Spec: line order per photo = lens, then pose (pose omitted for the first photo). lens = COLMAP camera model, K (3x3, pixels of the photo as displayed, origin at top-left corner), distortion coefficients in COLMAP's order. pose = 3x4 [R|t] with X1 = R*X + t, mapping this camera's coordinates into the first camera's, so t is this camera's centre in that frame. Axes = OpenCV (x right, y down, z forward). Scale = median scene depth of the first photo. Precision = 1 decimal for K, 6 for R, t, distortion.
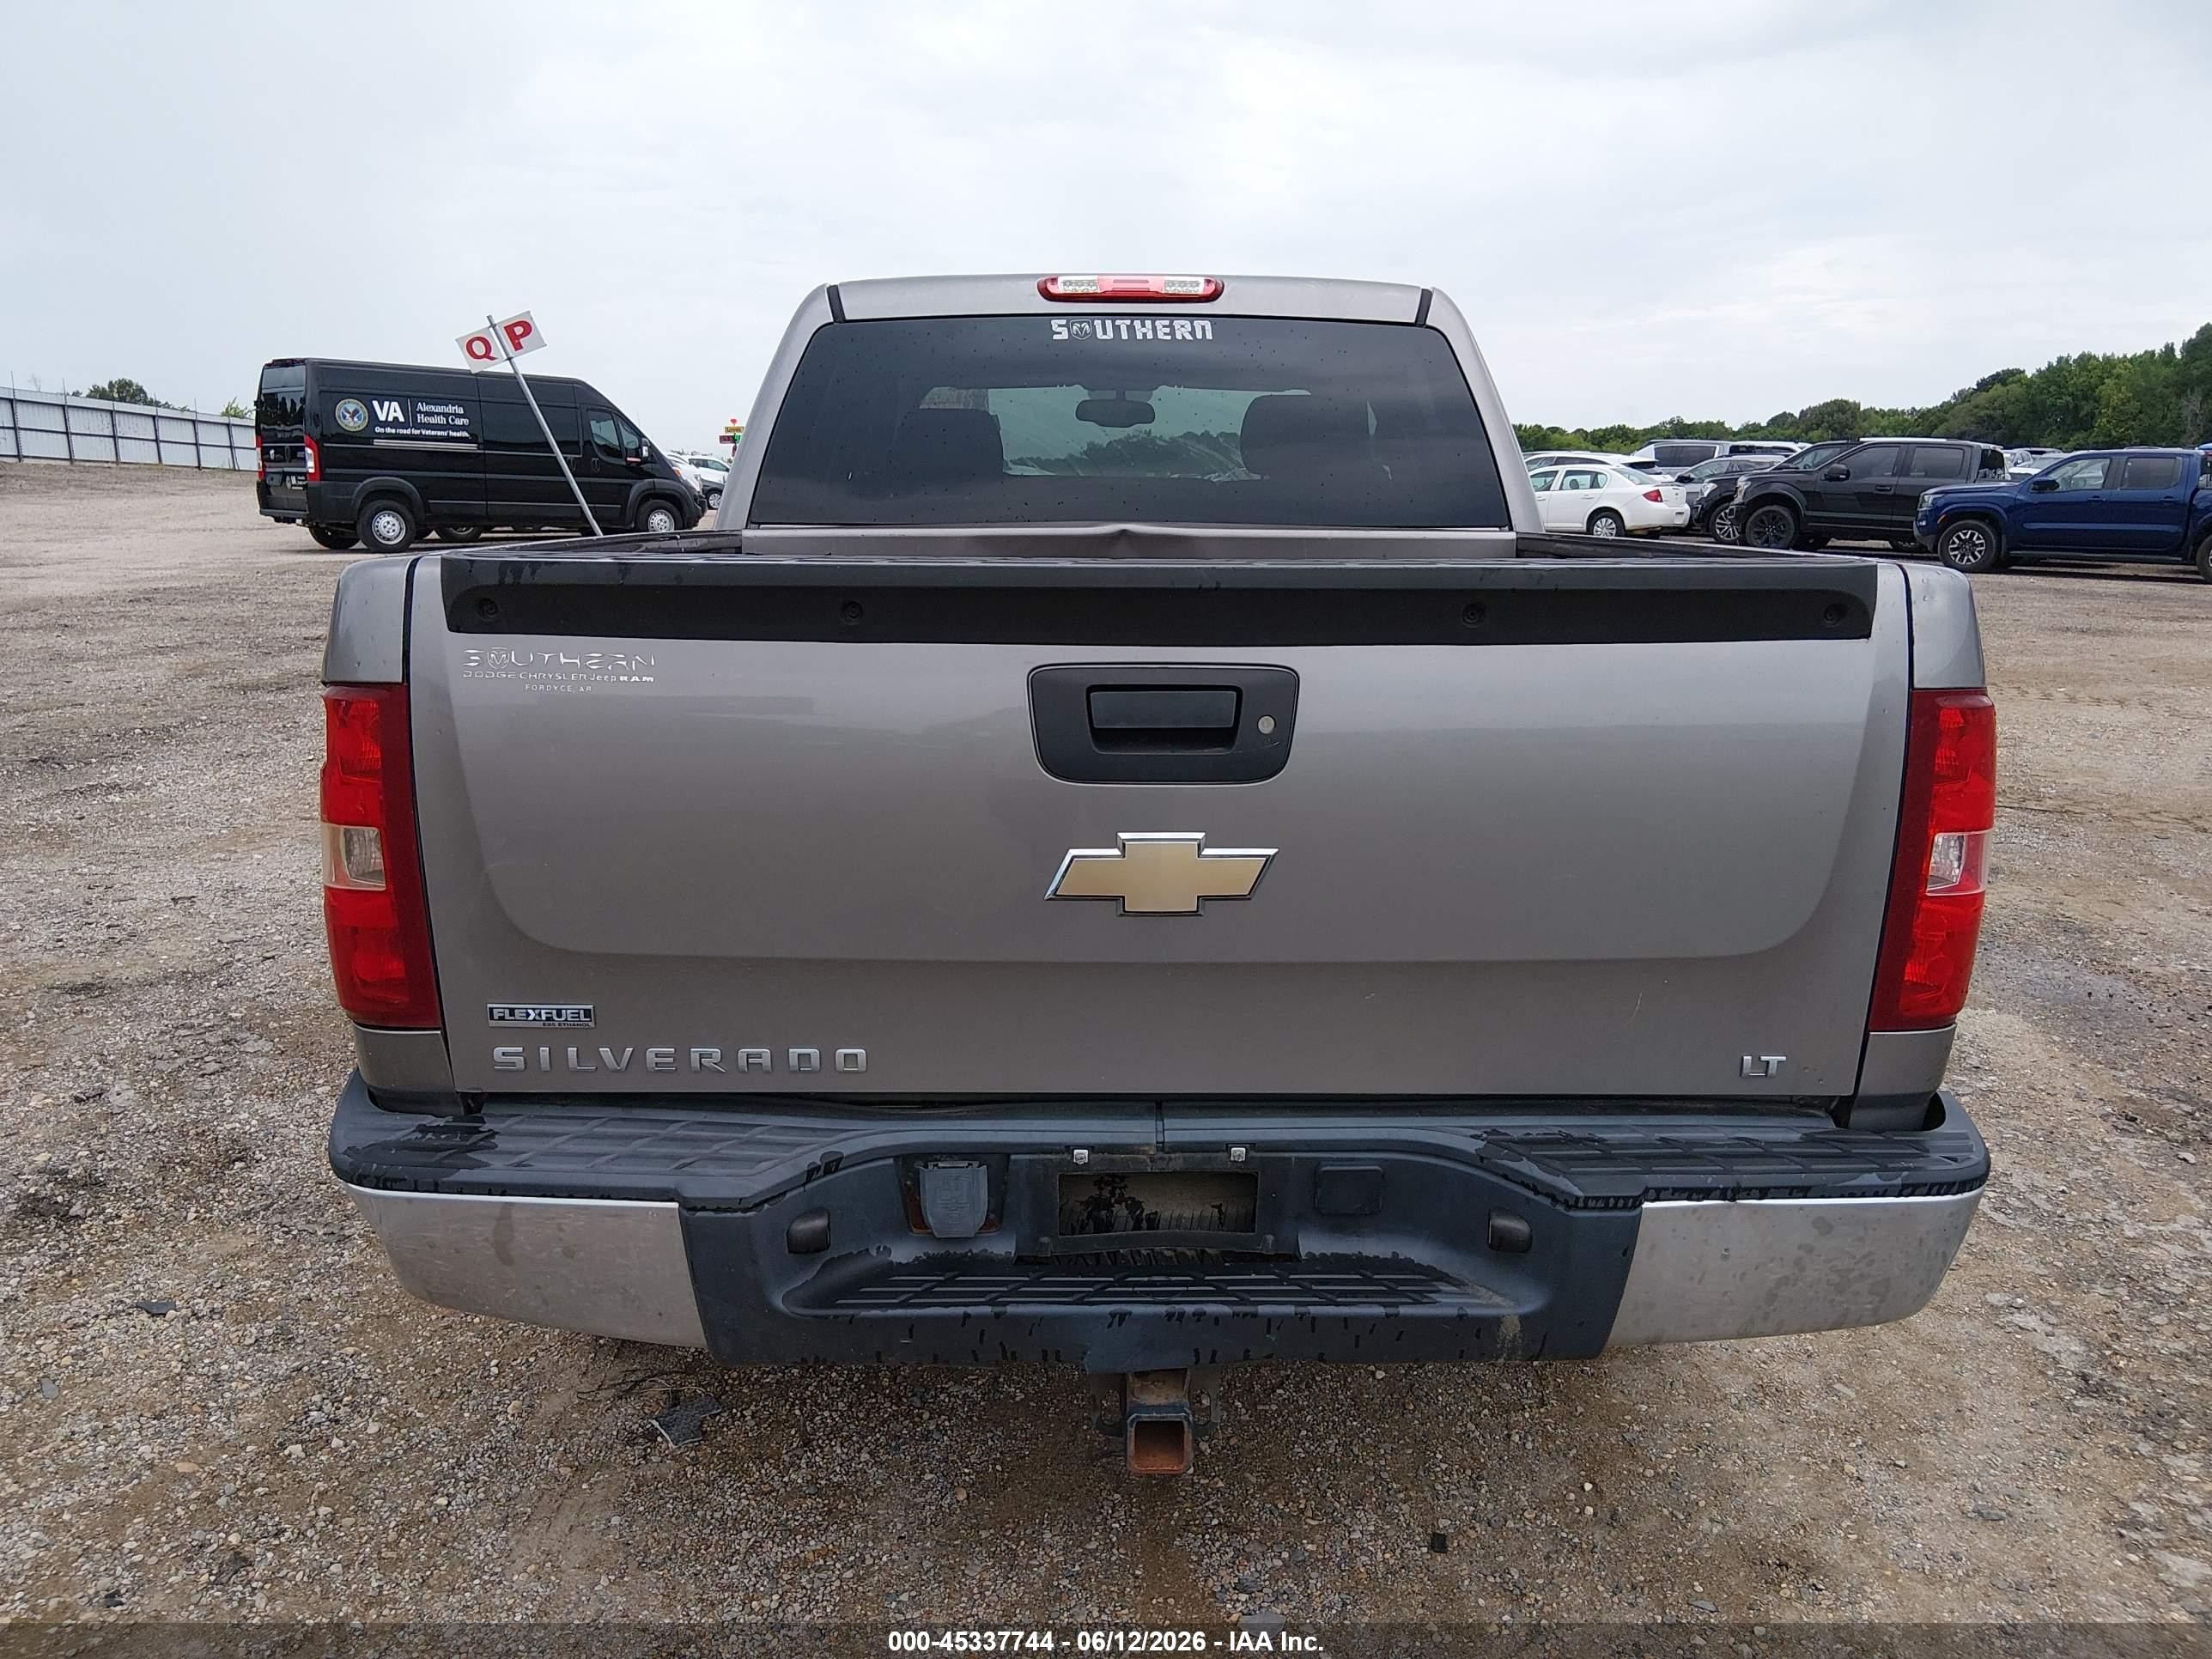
lens RADIAL K [[1659.9, 0, 1109.3], [0, 1659.9, 836.2], [0, 0, 1]] dist [0.105706, -0.189128]
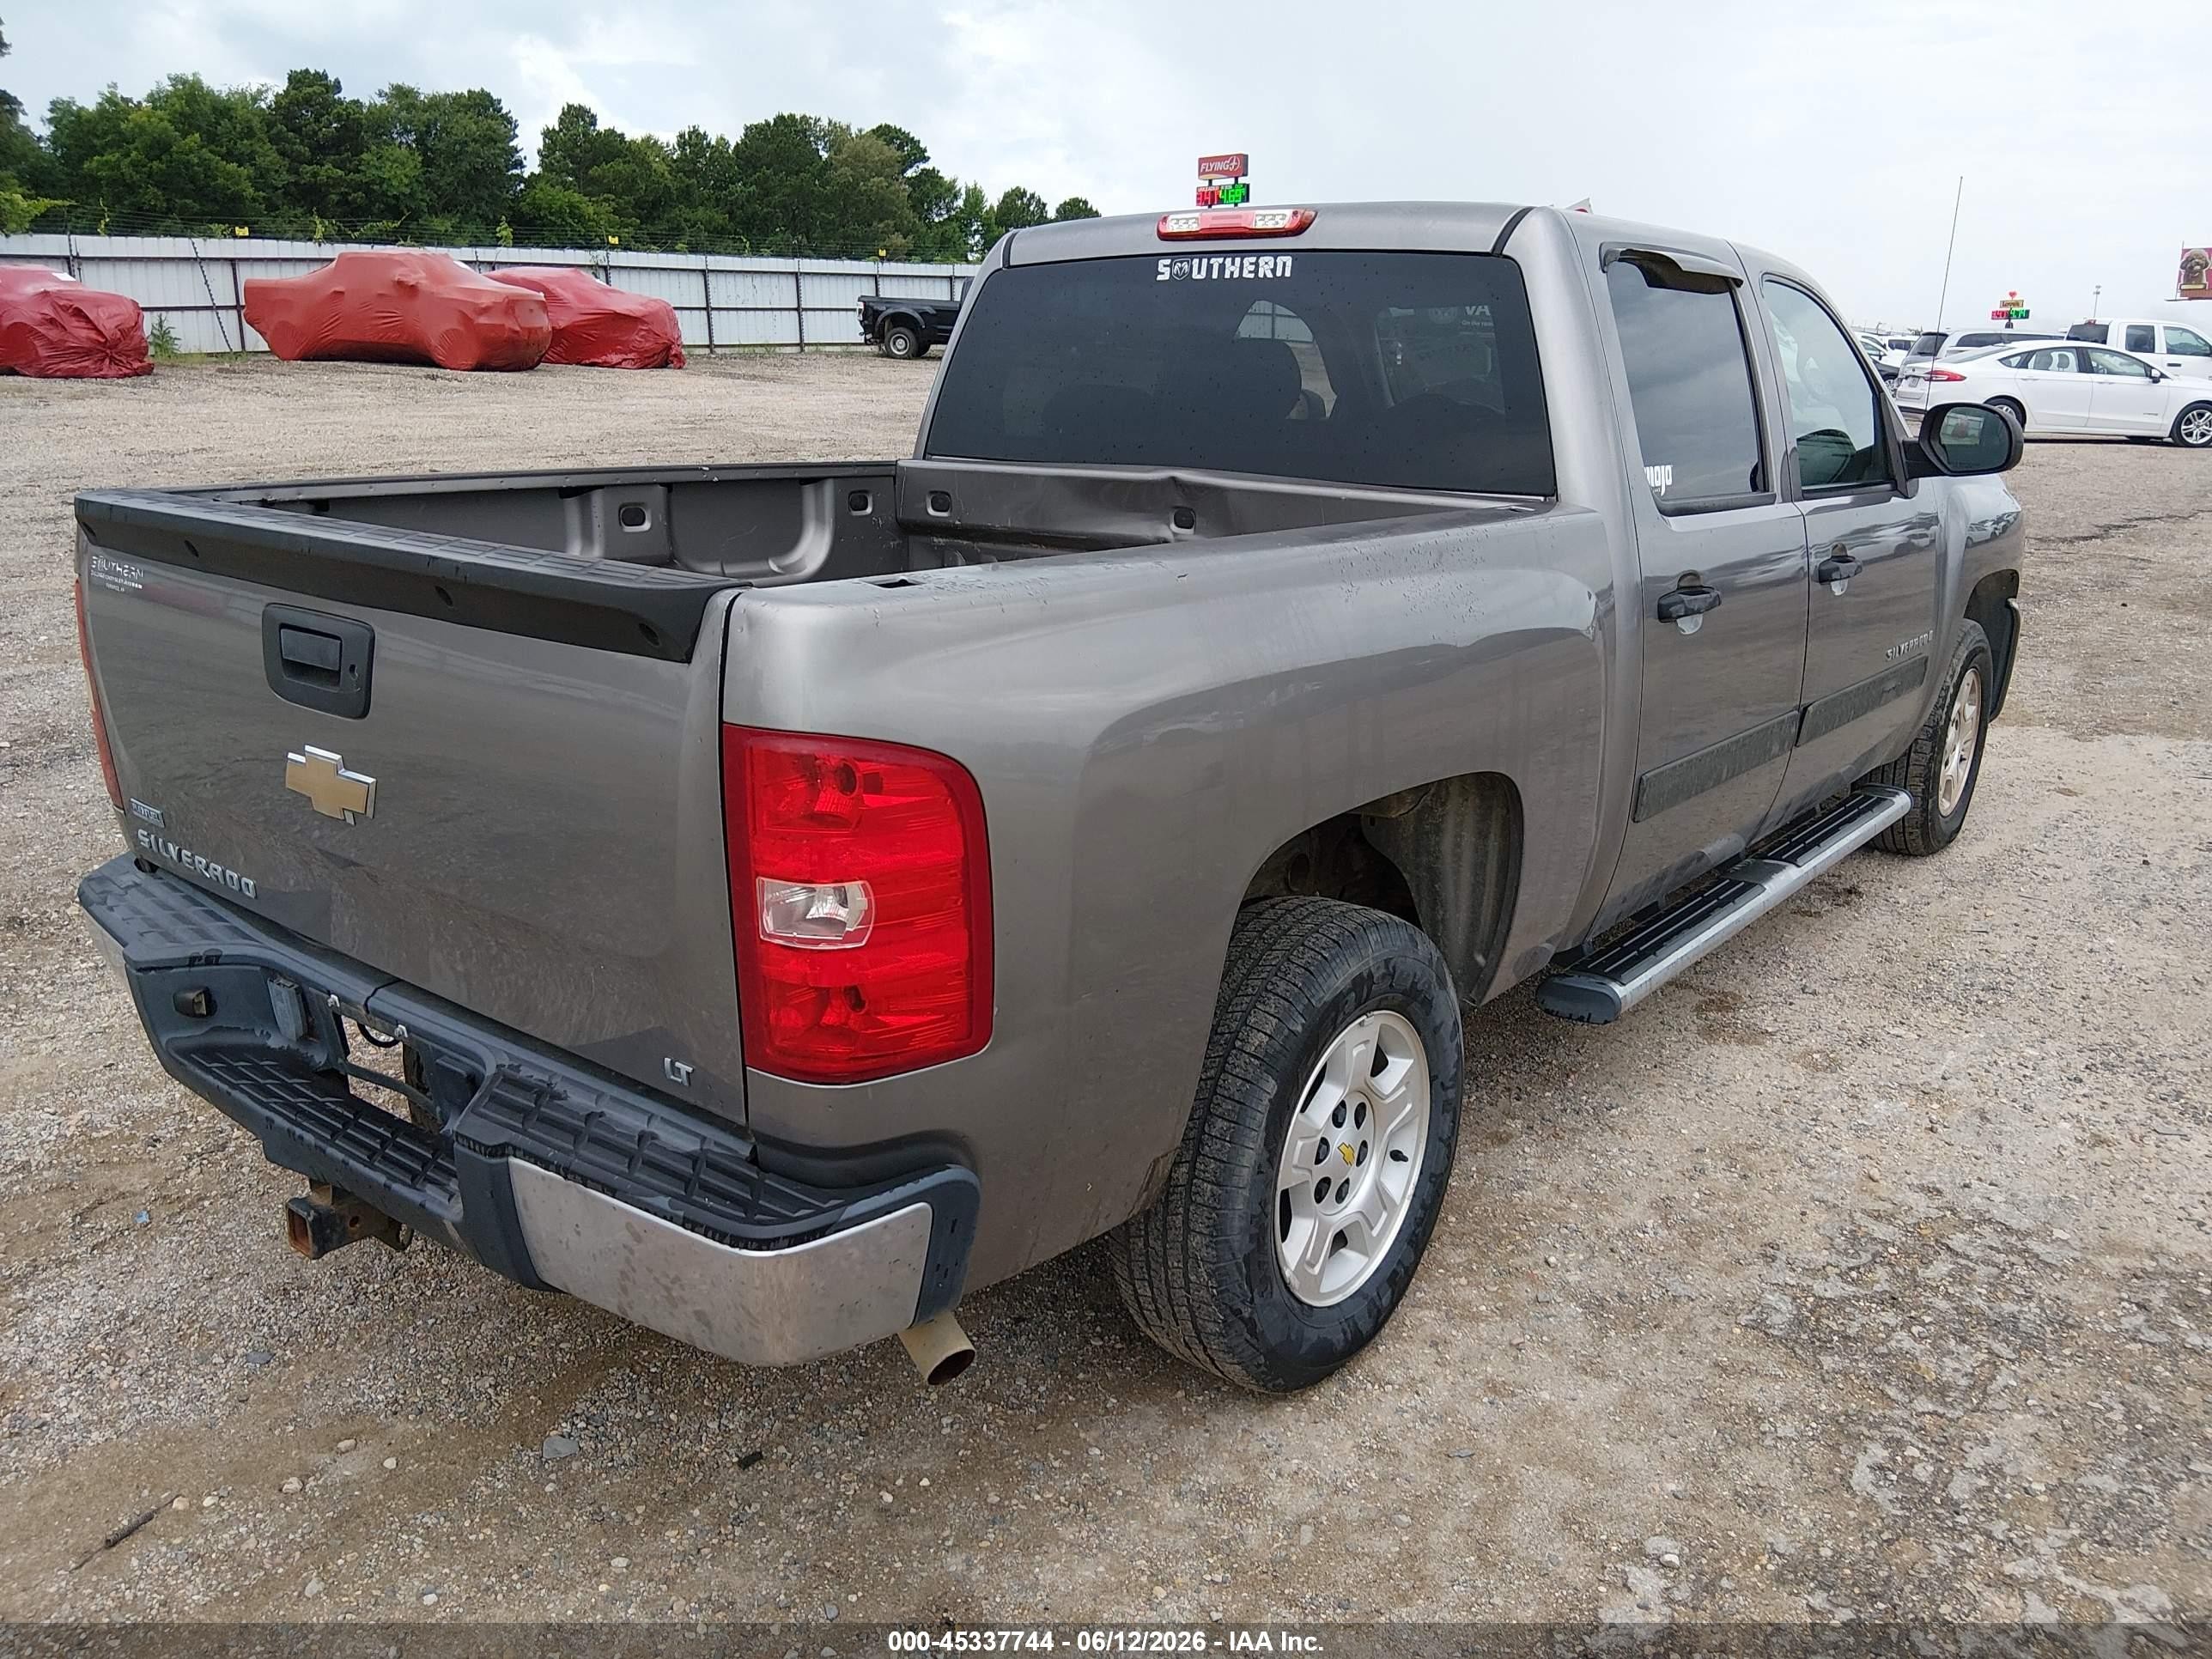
lens RADIAL K [[1685.4, 0, 1116.1], [0, 1685.4, 840.0], [0, 0, 1]] dist [0.099651, -0.173618]
pose [[0.772914, 0.182478, -0.607705, 0.623880], [-0.142250, 0.983208, 0.114311, -0.081302], [0.618359, -0.001907, 0.785893, 0.188633]]
